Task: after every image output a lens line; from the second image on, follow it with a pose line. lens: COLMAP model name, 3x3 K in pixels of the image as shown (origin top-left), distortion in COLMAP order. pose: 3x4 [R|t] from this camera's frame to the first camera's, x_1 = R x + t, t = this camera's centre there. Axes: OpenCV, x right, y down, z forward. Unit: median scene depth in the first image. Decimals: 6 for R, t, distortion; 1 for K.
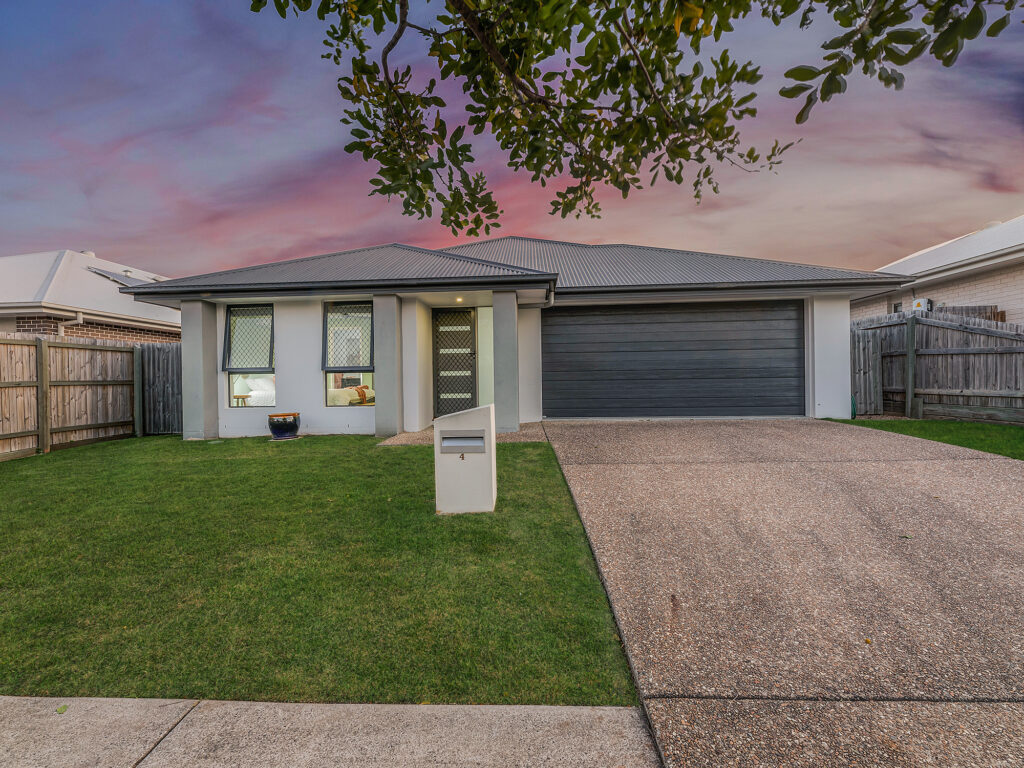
lens RADIAL K [[467.6, 0, 499.4], [0, 467.6, 378.4], [0, 0, 1]] dist [-0.000246, 0.000431]
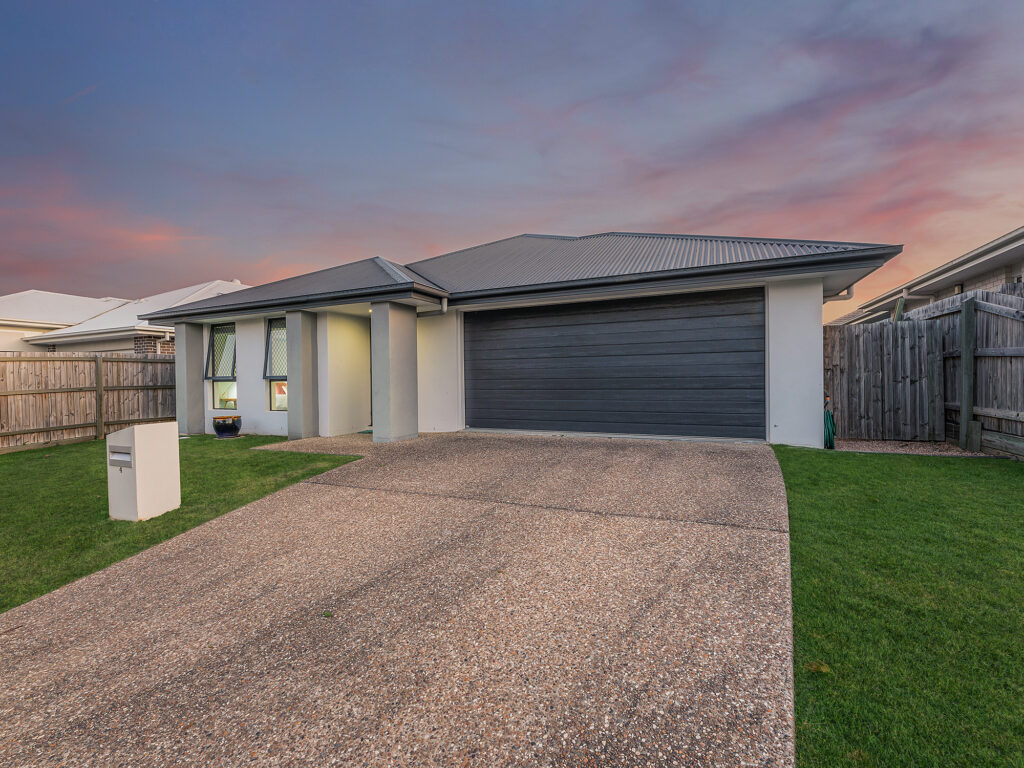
lens RADIAL K [[467.6, 0, 499.4], [0, 467.6, 378.4], [0, 0, 1]] dist [-0.000246, 0.000431]
pose [[0.931790, 0.003209, -0.362984, 0.552206], [0.000422, 0.999951, 0.009923, -0.028938], [0.362997, -0.009400, 0.931743, 0.138189]]
